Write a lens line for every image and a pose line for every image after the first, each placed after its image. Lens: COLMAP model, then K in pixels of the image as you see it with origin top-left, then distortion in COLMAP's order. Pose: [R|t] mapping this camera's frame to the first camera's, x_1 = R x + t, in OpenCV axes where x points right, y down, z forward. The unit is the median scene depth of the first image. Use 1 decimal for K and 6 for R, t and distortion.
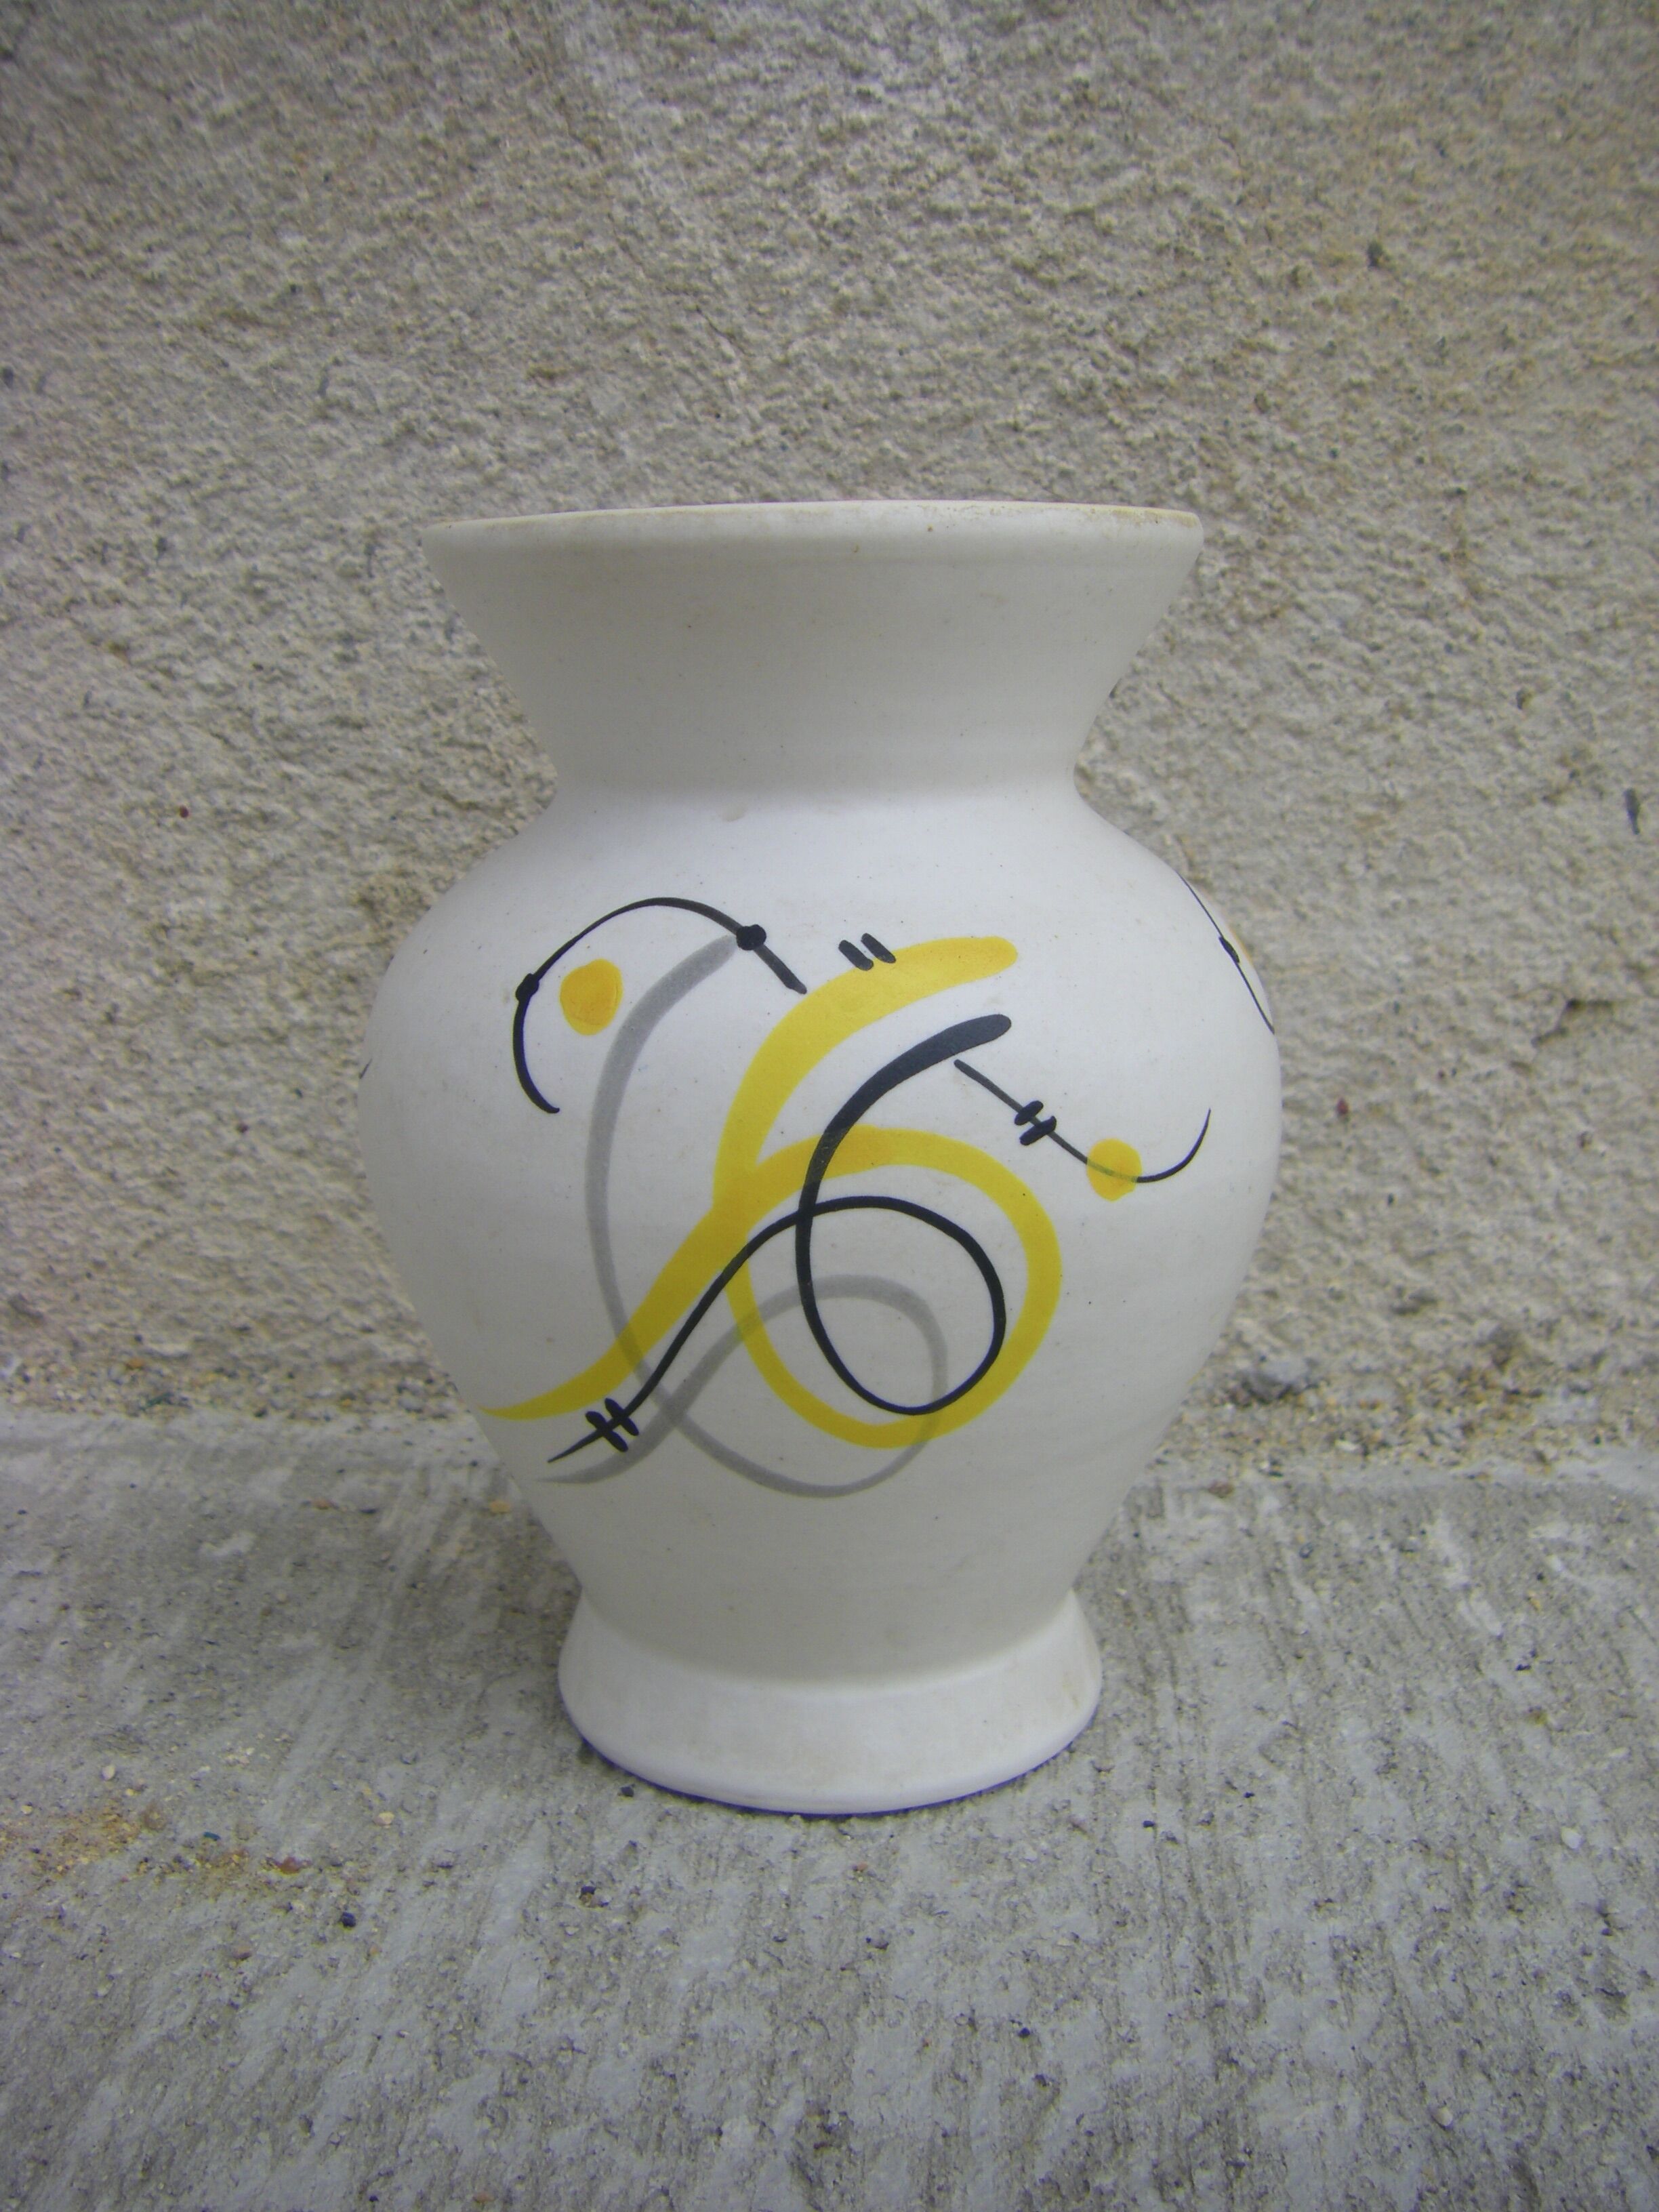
lens RADIAL K [[2447.3, 0, 829.5], [0, 2447.3, 1106.0], [0, 0, 1]] dist [-0.173960, 0.165239]
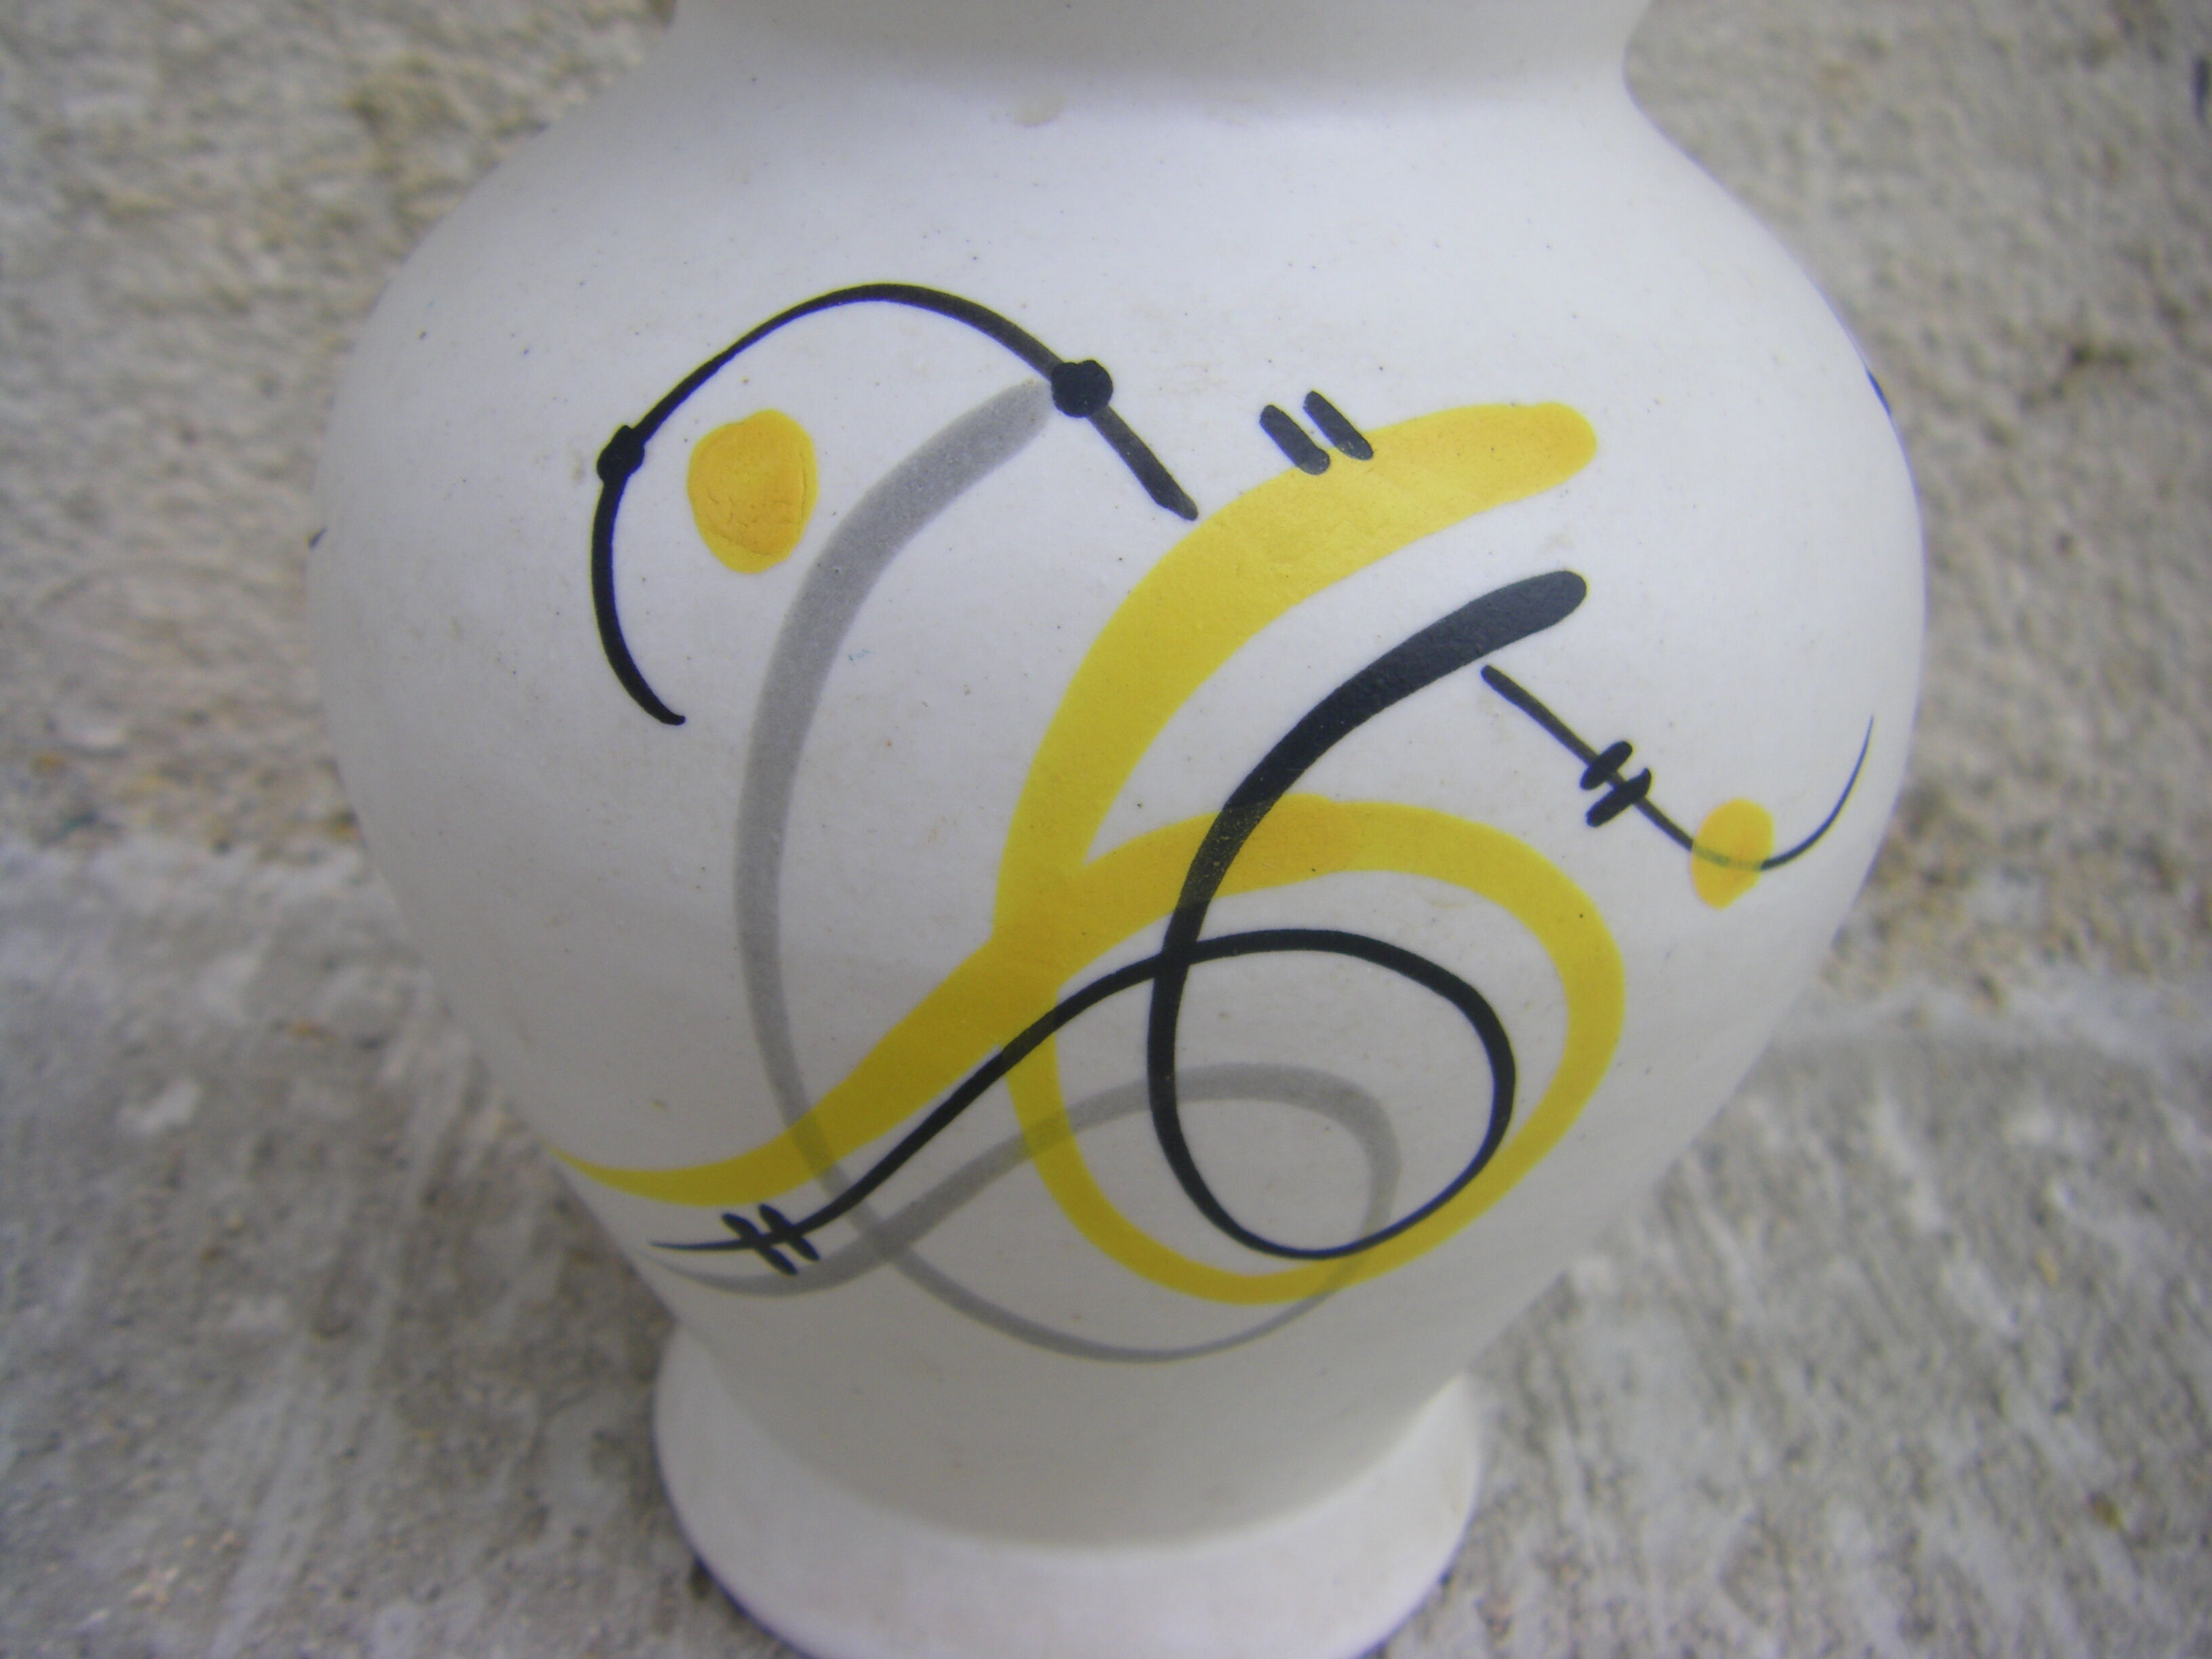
lens RADIAL K [[2447.3, 0, 1093.3], [0, 2447.3, 832.2], [0, 0, 1]] dist [-0.173960, 0.165239]
pose [[0.995749, 0.028634, 0.087550, -0.042753], [-0.049060, 0.969292, 0.240968, -0.061287], [-0.077961, -0.244239, 0.966576, 0.307181]]
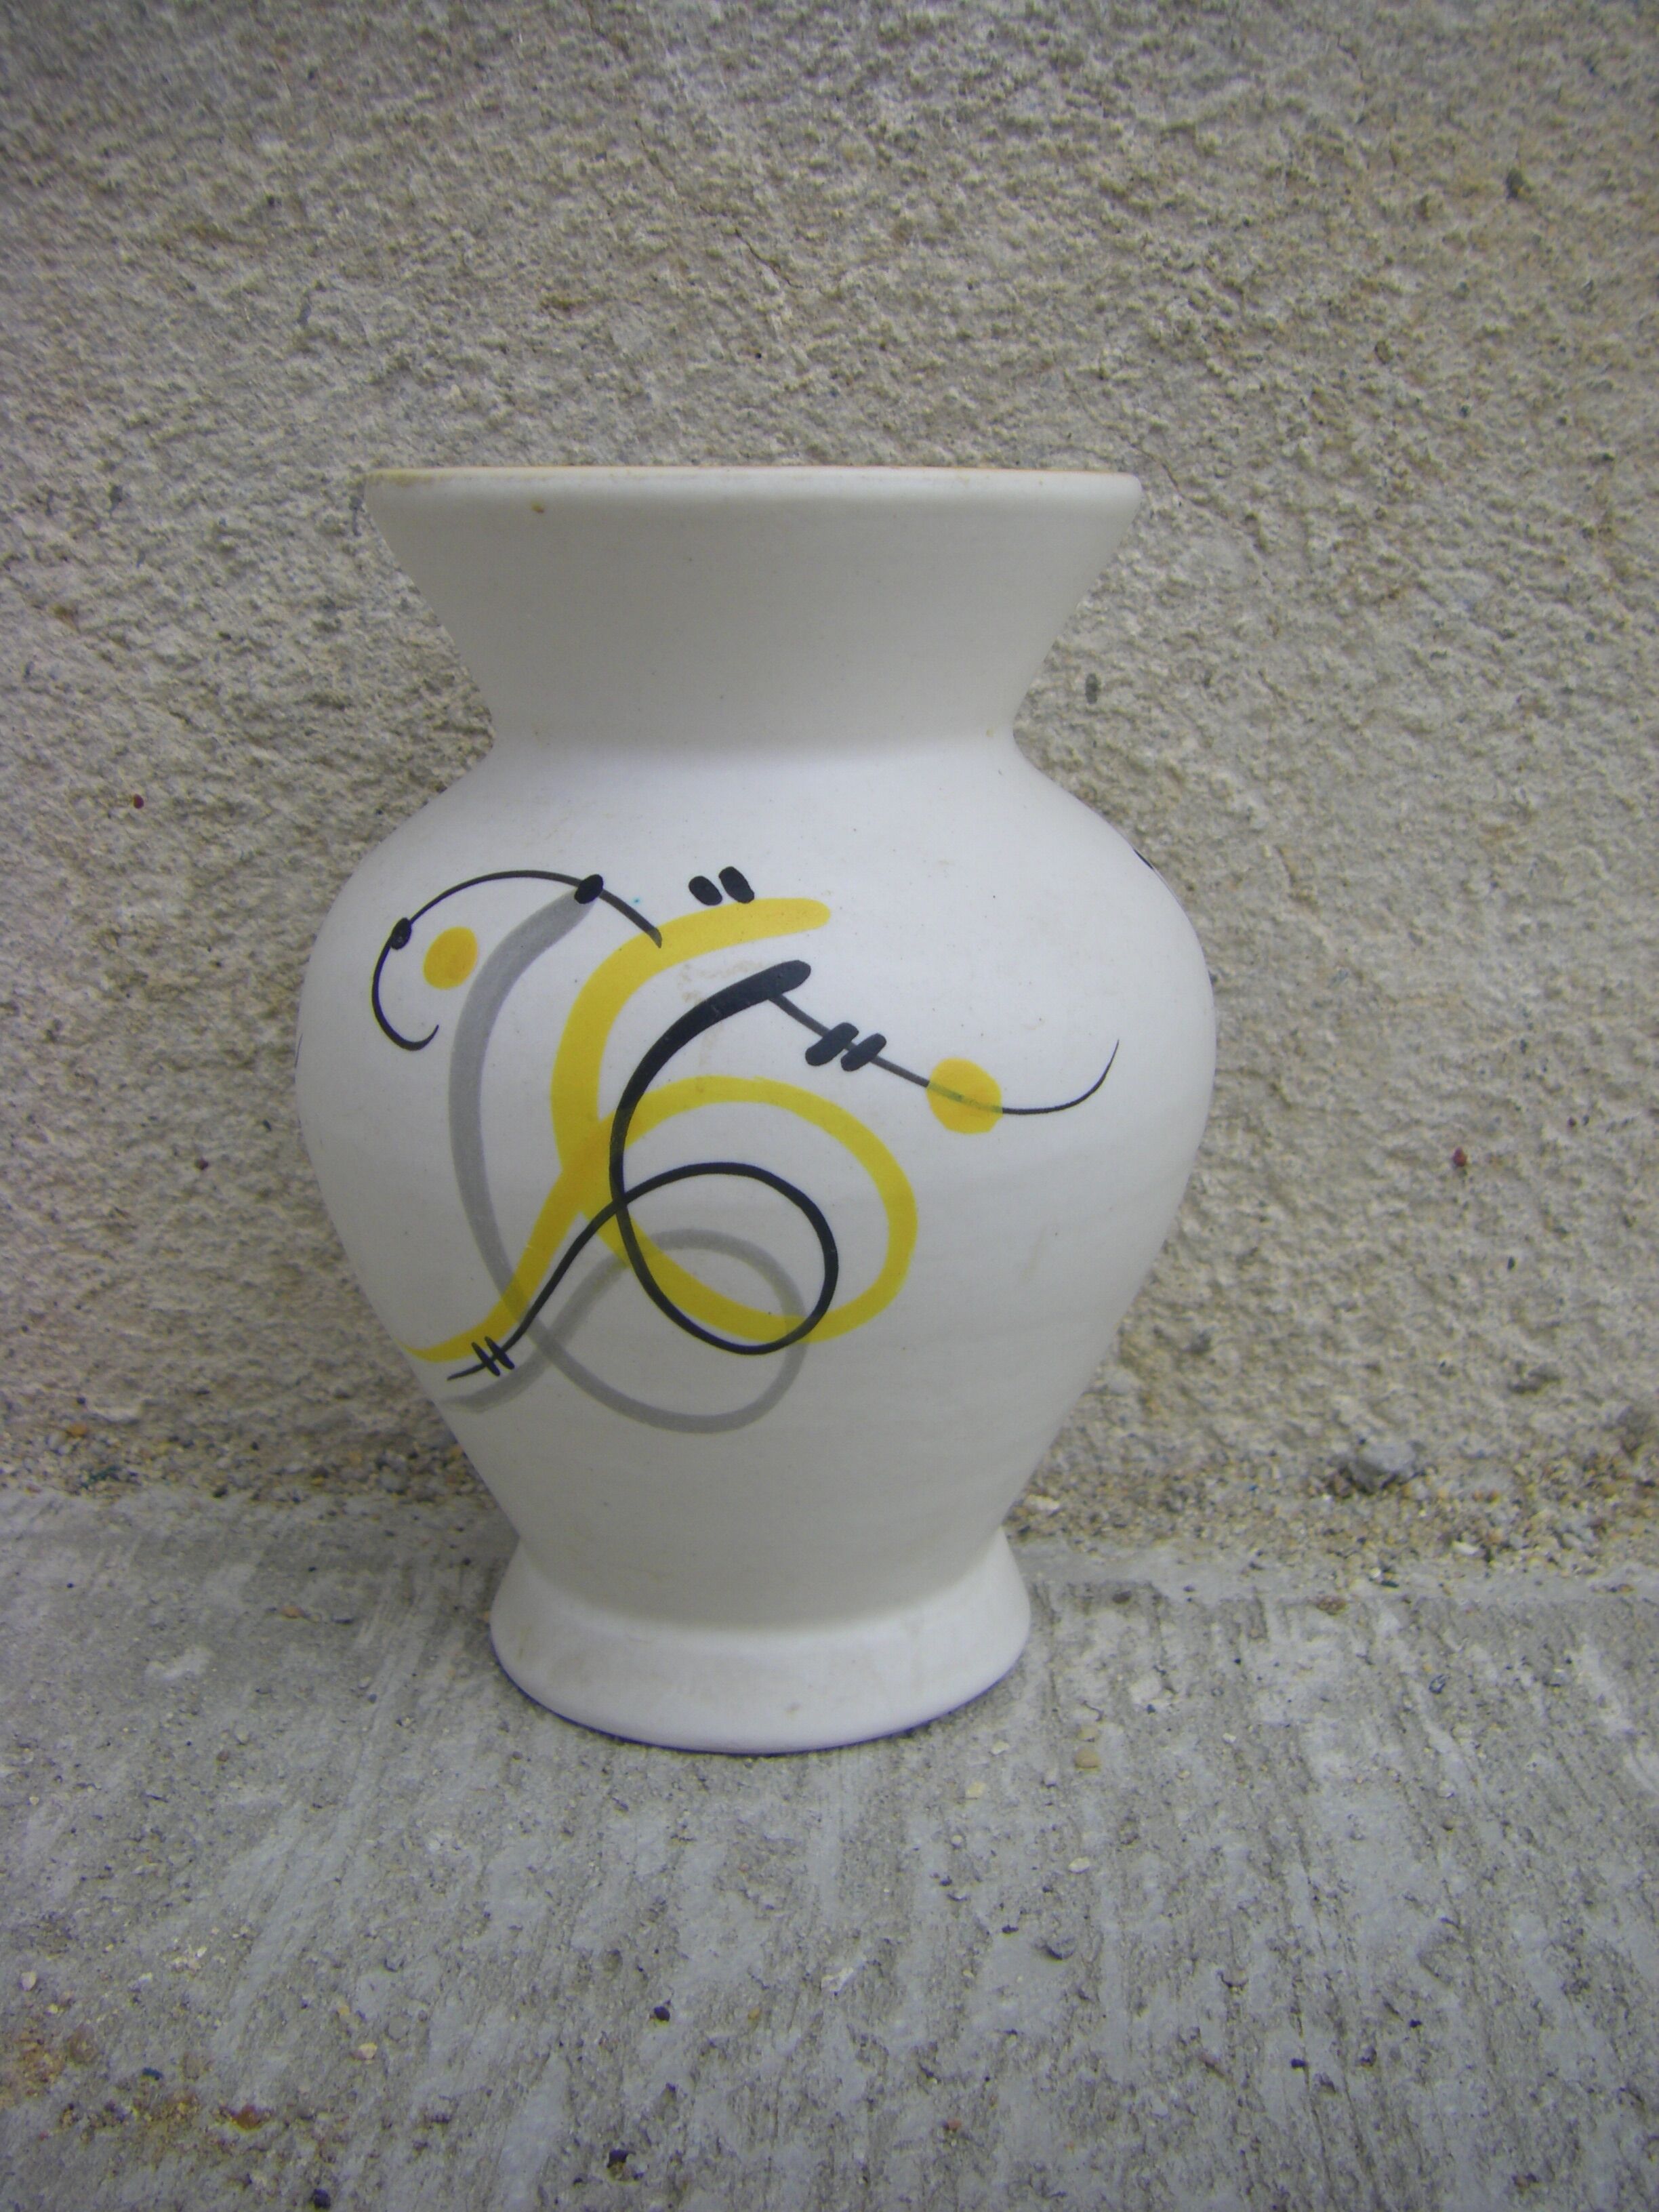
lens RADIAL K [[2439.3, 0, 829.5], [0, 2439.3, 1106.0], [0, 0, 1]] dist [-0.145095, 0.084266]
pose [[0.999829, 0.012791, 0.013327, -0.029063], [-0.012894, 0.999887, 0.007687, -0.022603], [-0.013228, -0.007858, 0.999882, 0.131500]]
